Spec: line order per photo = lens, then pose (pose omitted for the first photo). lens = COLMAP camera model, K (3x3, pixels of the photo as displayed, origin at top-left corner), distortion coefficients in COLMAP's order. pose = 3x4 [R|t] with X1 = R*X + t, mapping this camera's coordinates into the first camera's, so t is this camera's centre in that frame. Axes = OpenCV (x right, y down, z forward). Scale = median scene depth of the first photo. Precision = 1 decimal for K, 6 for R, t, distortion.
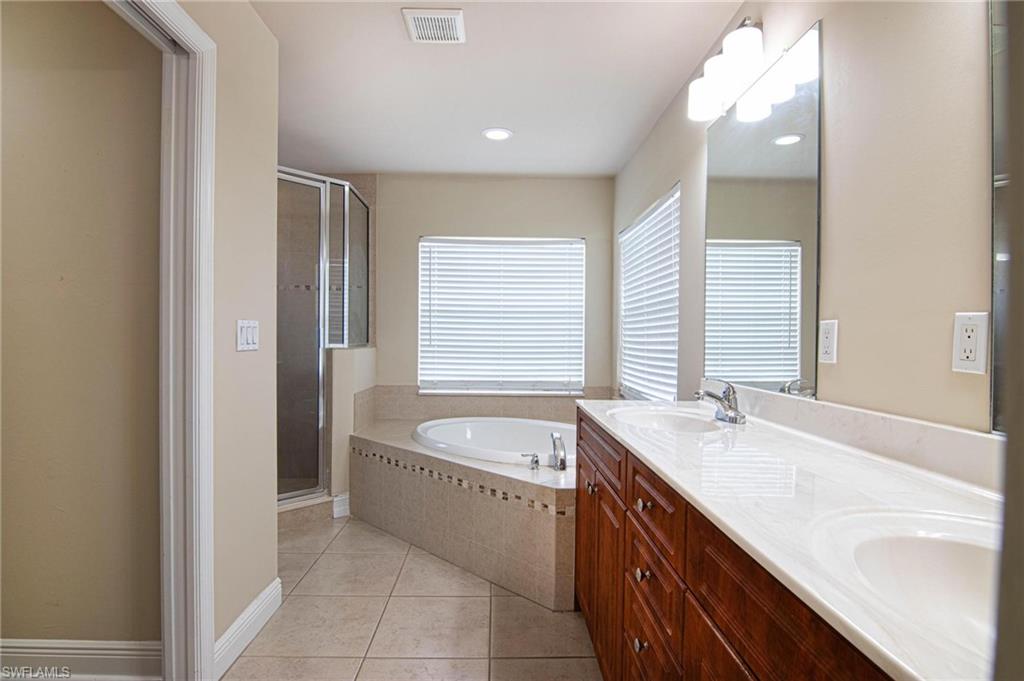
lens RADIAL K [[520.4, 0, 510.7], [0, 520.4, 340.9], [0, 0, 1]] dist [-0.008223, -0.008093]
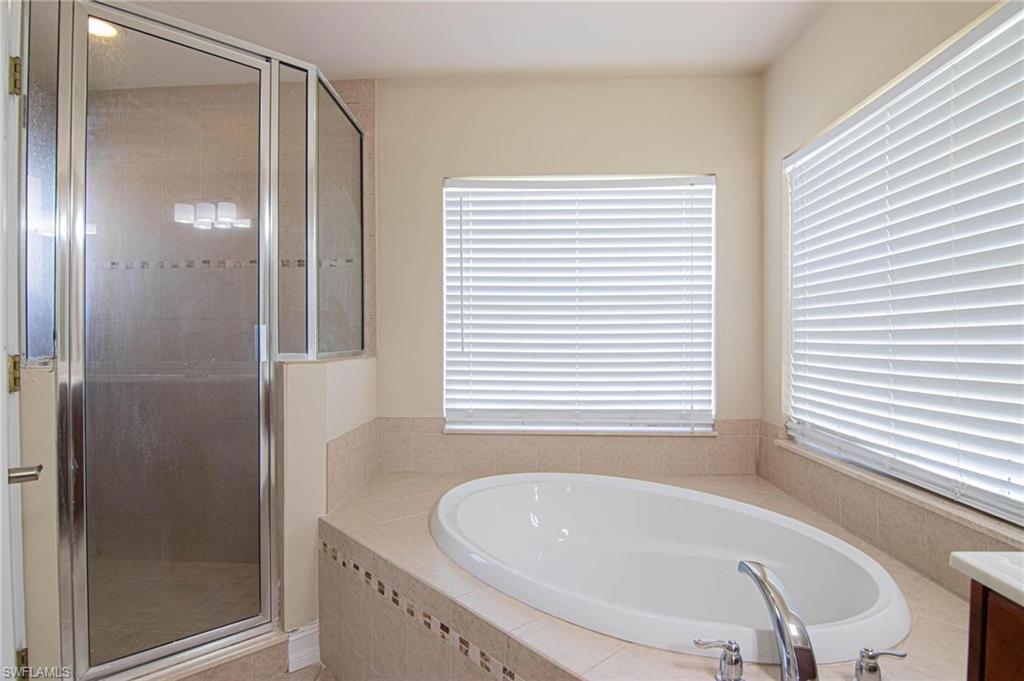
lens RADIAL K [[520.4, 0, 512.4], [0, 520.4, 342.0], [0, 0, 1]] dist [-0.008223, -0.008093]
pose [[0.998115, -0.007748, -0.060884, -0.057628], [0.007784, 0.999970, 0.000355, -0.004189], [0.060880, -0.000828, 0.998145, 0.388000]]
